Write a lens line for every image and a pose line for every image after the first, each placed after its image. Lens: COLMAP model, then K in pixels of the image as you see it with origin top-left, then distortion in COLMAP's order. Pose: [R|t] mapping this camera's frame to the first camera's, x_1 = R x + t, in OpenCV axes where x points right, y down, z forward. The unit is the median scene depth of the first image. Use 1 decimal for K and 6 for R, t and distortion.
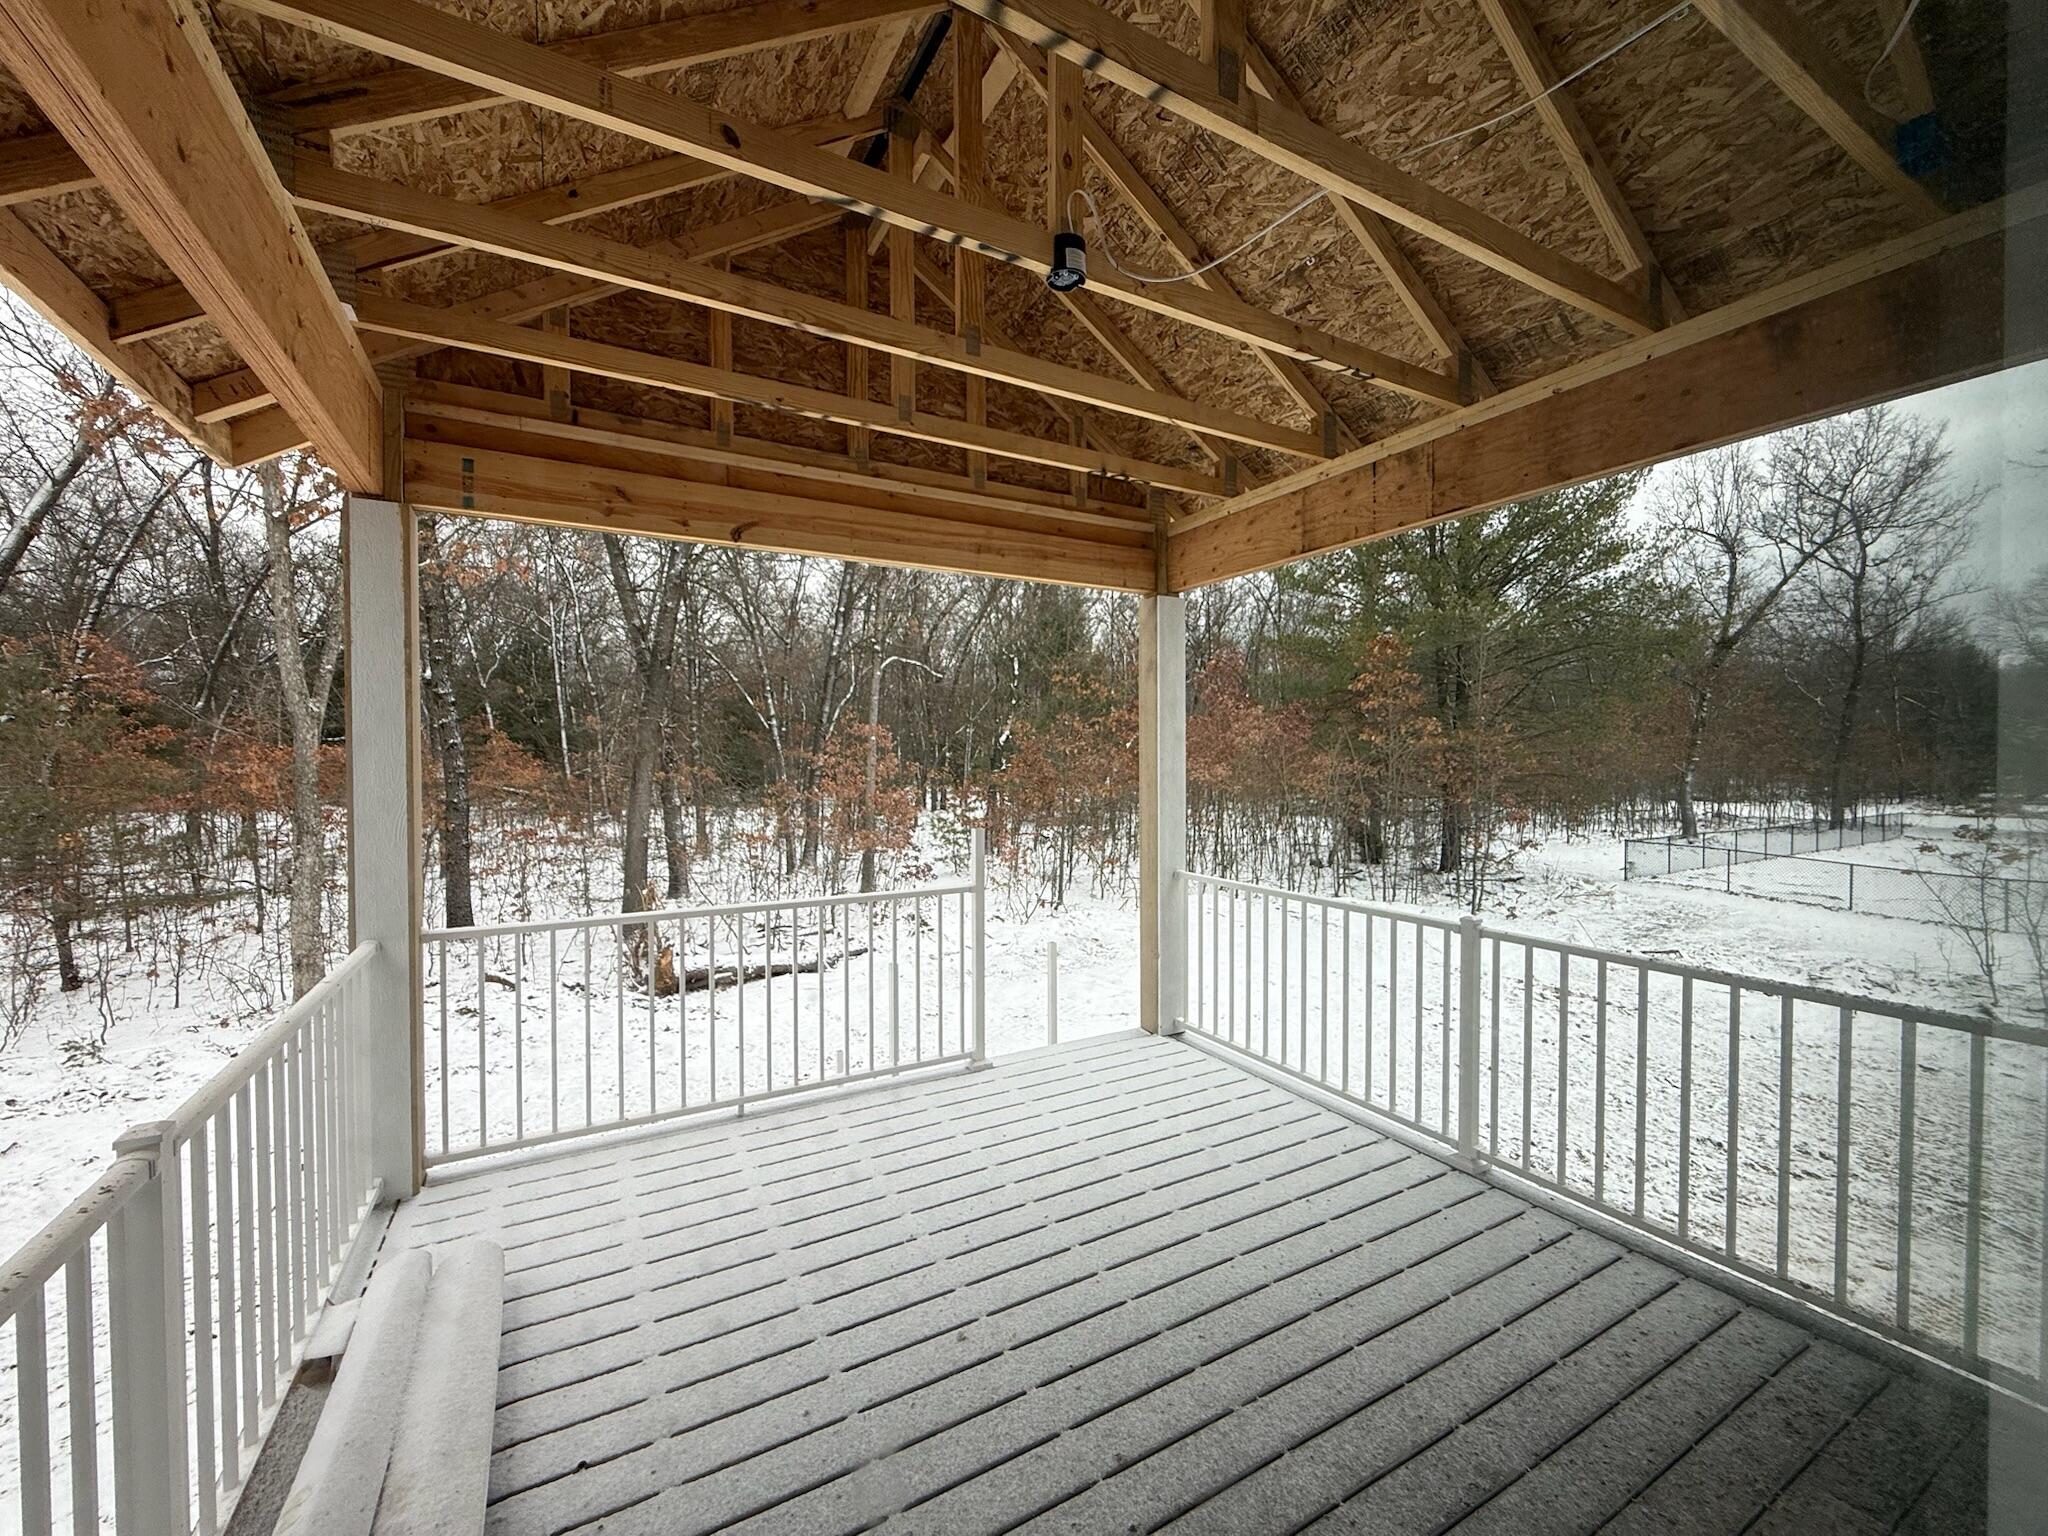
lens RADIAL K [[813.4, 0, 1026.4], [0, 813.4, 769.0], [0, 0, 1]] dist [0.002207, -0.000081]
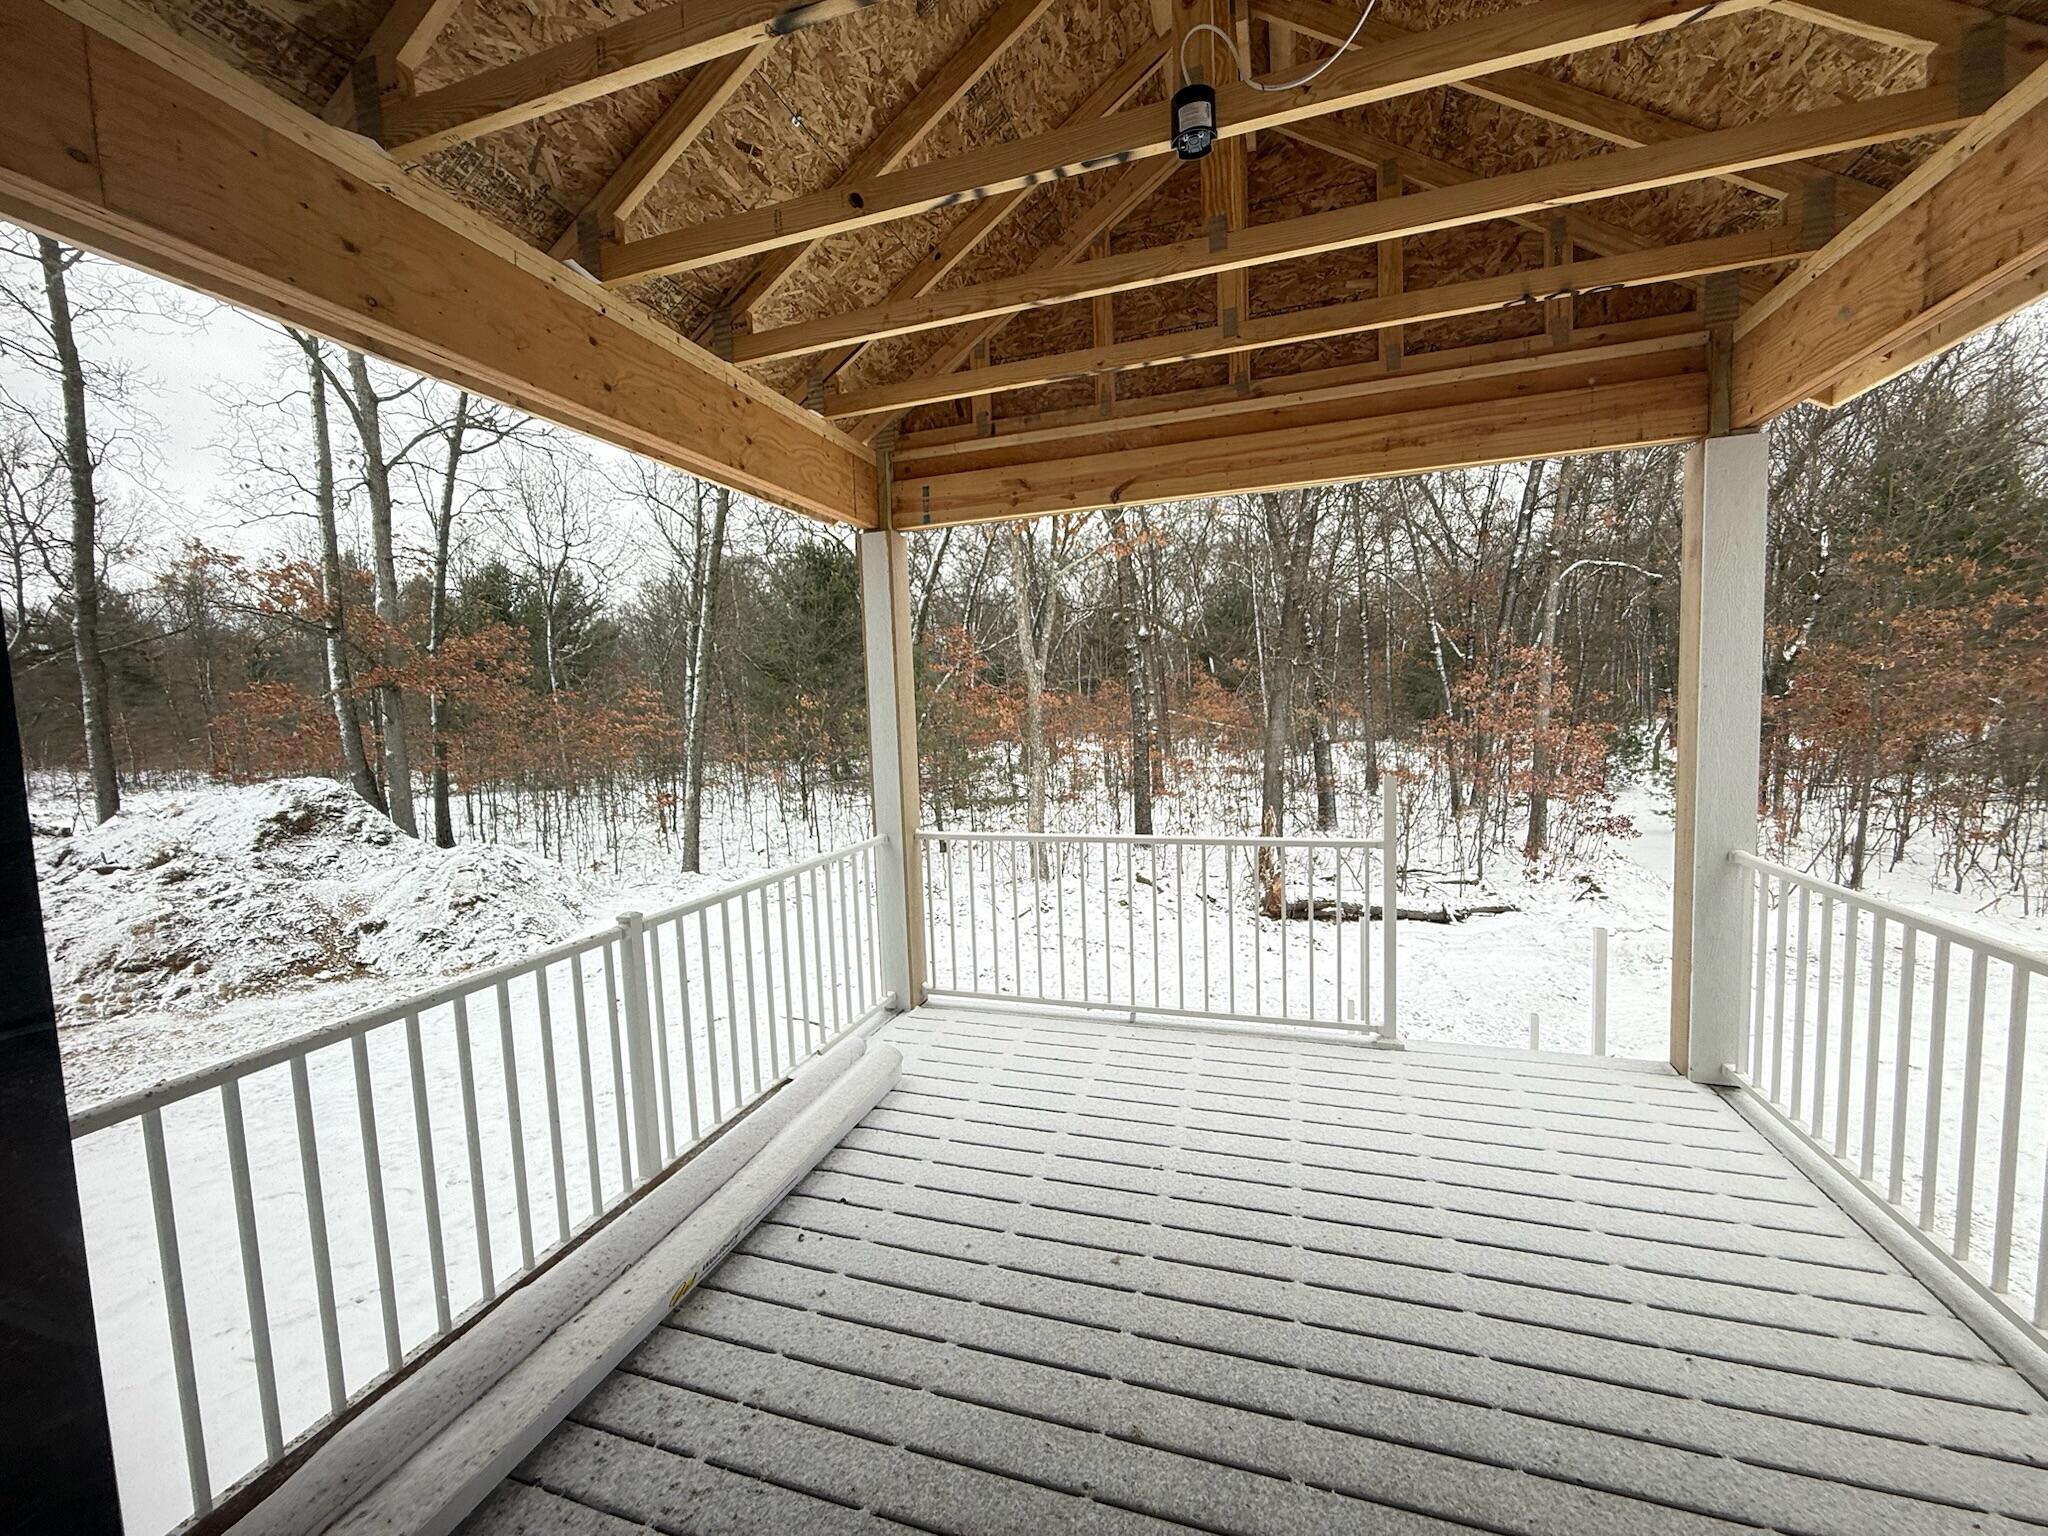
lens RADIAL K [[813.4, 0, 1026.1], [0, 813.4, 769.8], [0, 0, 1]] dist [0.002207, -0.000081]
pose [[0.679026, 0.036380, -0.733212, 0.319963], [0.024052, 0.997133, 0.071750, -0.005299], [0.733720, -0.066356, 0.676204, 0.135721]]
